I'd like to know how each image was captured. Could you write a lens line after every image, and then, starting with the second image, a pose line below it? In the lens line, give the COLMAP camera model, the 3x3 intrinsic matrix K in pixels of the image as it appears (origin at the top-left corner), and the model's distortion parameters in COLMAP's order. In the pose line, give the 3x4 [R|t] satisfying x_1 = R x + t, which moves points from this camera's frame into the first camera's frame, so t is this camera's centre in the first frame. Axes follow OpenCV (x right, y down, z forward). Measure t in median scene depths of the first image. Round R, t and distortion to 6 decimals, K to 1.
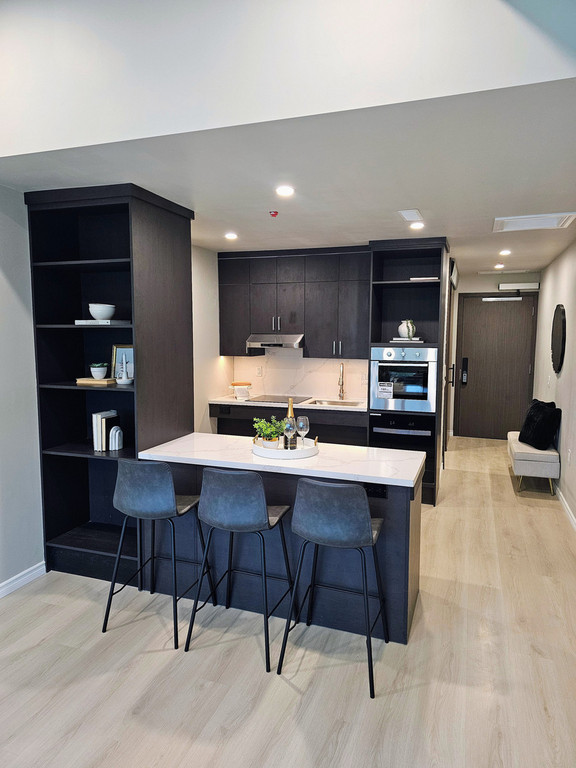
lens RADIAL K [[515.0, 0, 287.8], [0, 515.0, 386.5], [0, 0, 1]] dist [0.059138, -0.036488]
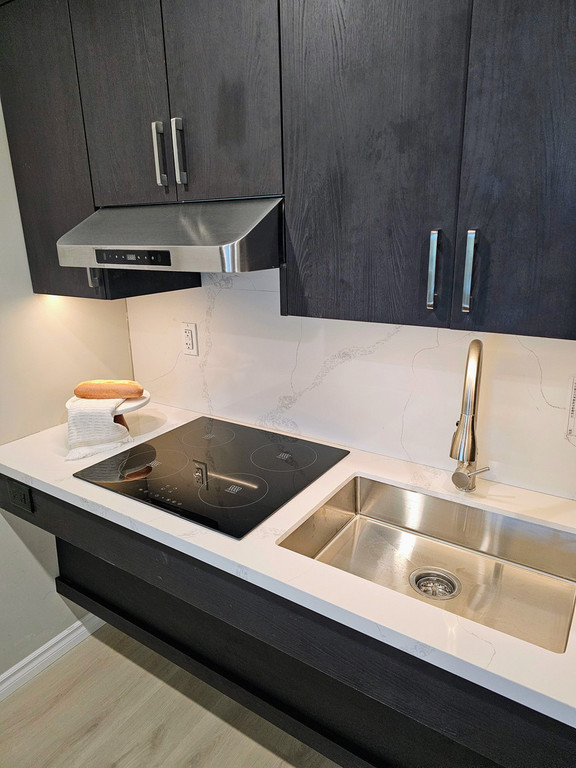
lens RADIAL K [[515.0, 0, 288.3], [0, 515.0, 379.5], [0, 0, 1]] dist [0.059138, -0.036488]
pose [[0.968318, 0.039800, -0.246528, 0.085286], [0.007895, 0.981845, 0.189523, -0.069630], [0.249595, -0.185465, 0.950424, 0.790940]]
